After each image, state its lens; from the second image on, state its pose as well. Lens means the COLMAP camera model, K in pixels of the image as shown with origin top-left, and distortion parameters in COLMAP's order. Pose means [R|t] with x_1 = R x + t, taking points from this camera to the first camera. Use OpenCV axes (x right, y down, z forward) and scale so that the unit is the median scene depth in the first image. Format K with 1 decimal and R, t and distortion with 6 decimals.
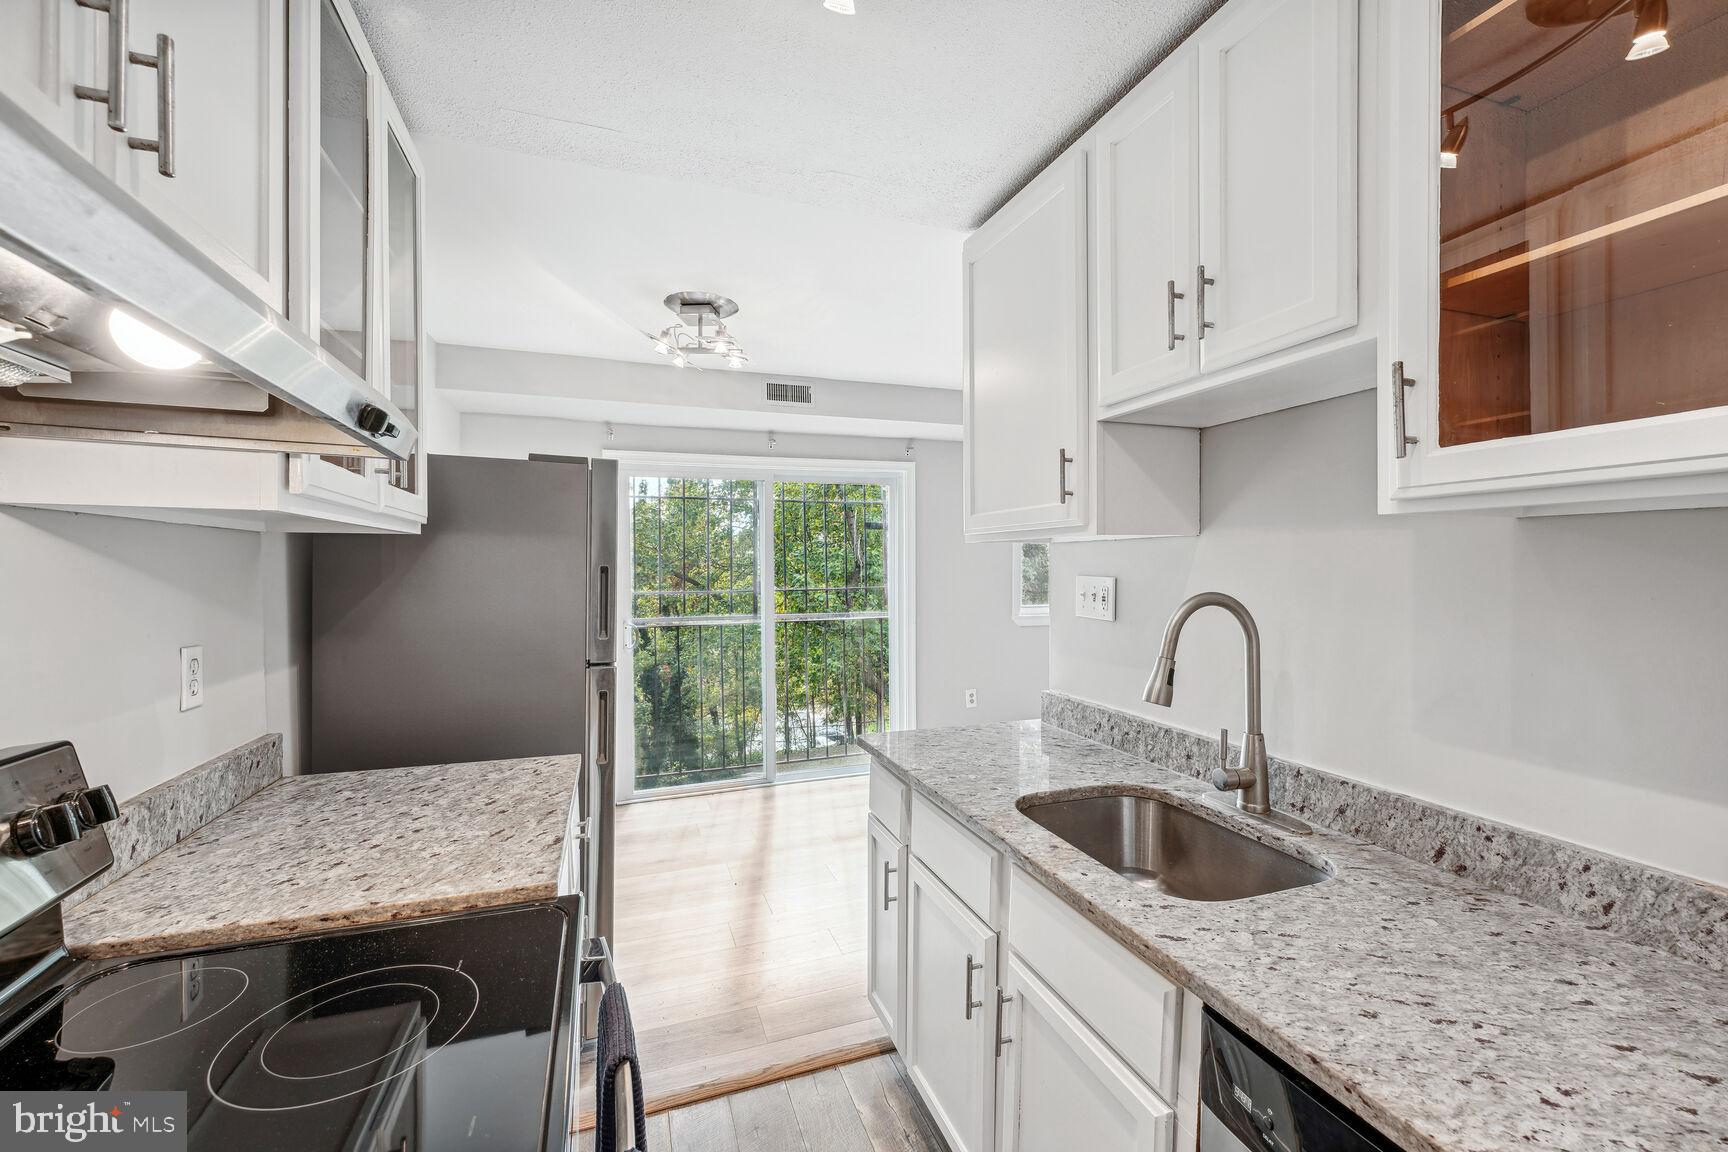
lens RADIAL K [[689.9, 0, 865.9], [0, 689.9, 570.8], [0, 0, 1]] dist [-0.000387, 0.000178]
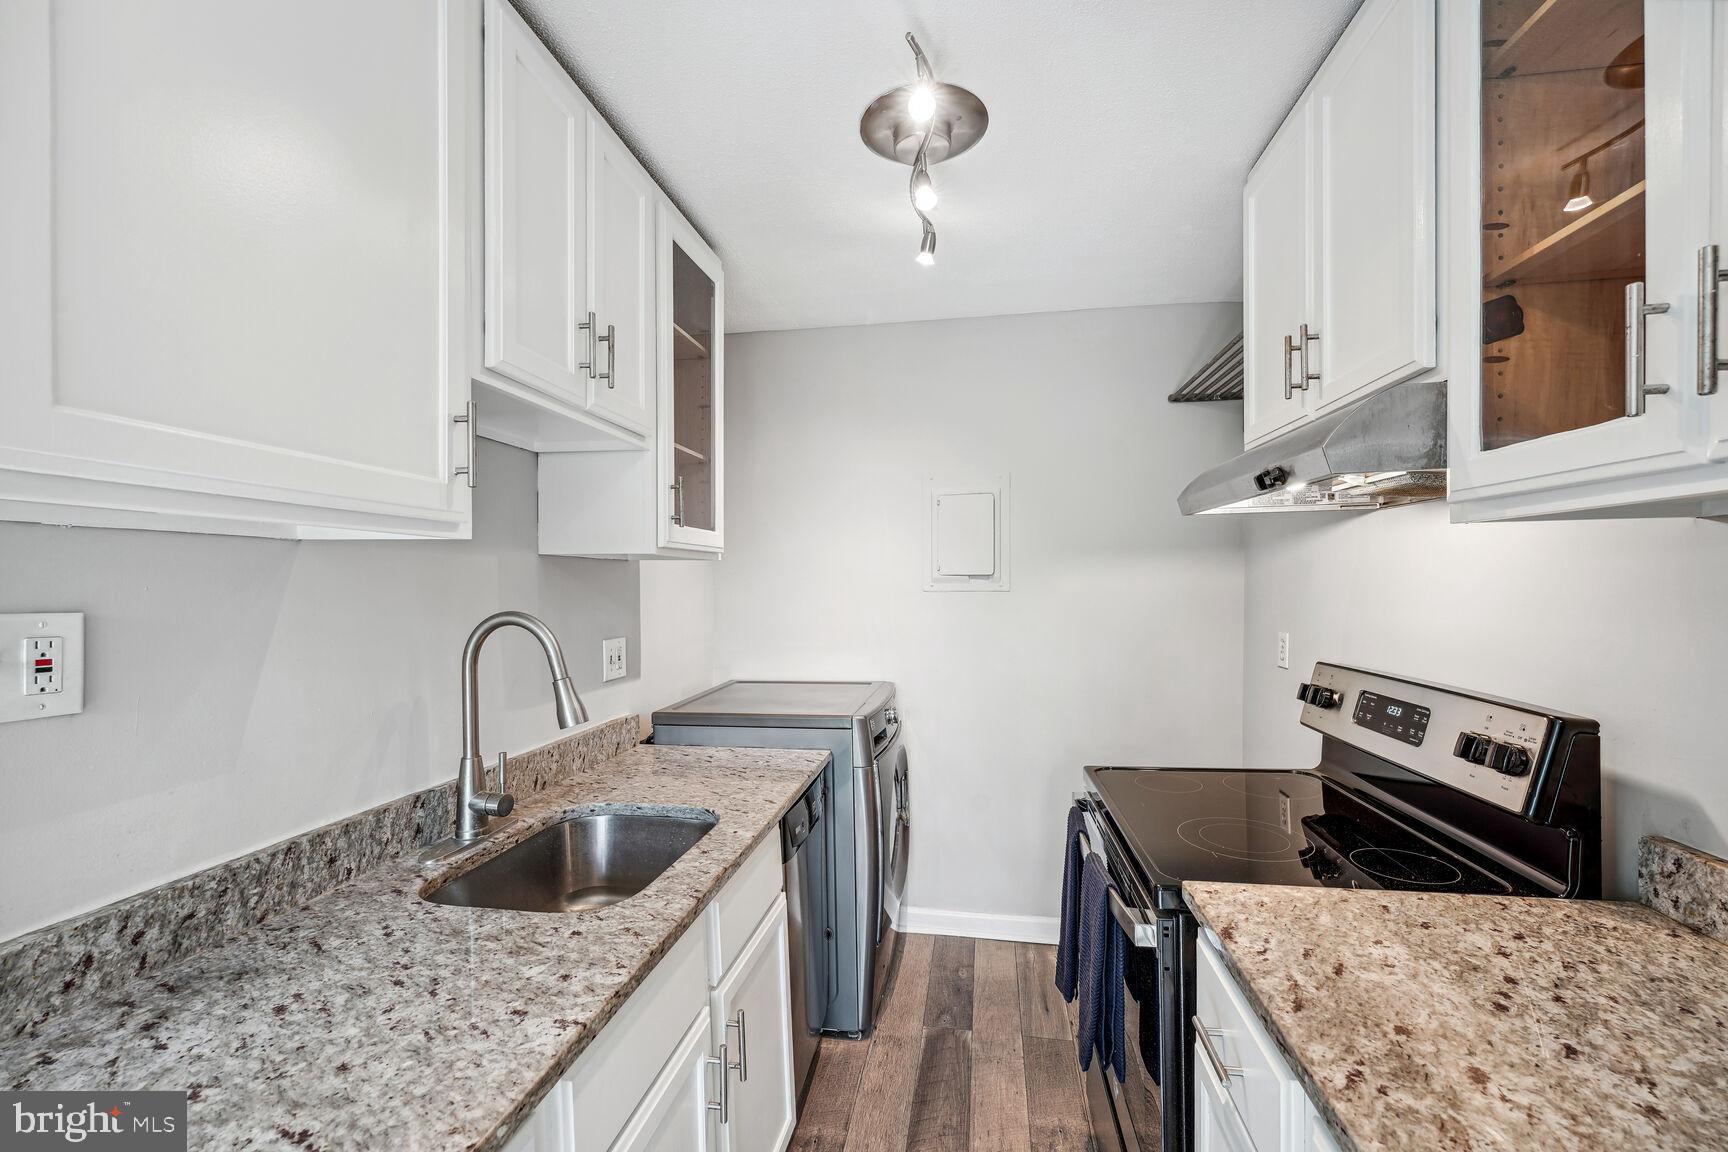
lens RADIAL K [[689.9, 0, 866.6], [0, 689.9, 577.7], [0, 0, 1]] dist [-0.000387, 0.000178]
pose [[-0.869429, 0.009854, 0.493959, -0.420101], [0.010944, 0.999940, -0.000684, -0.010514], [-0.493936, 0.004812, -0.869485, 1.632574]]
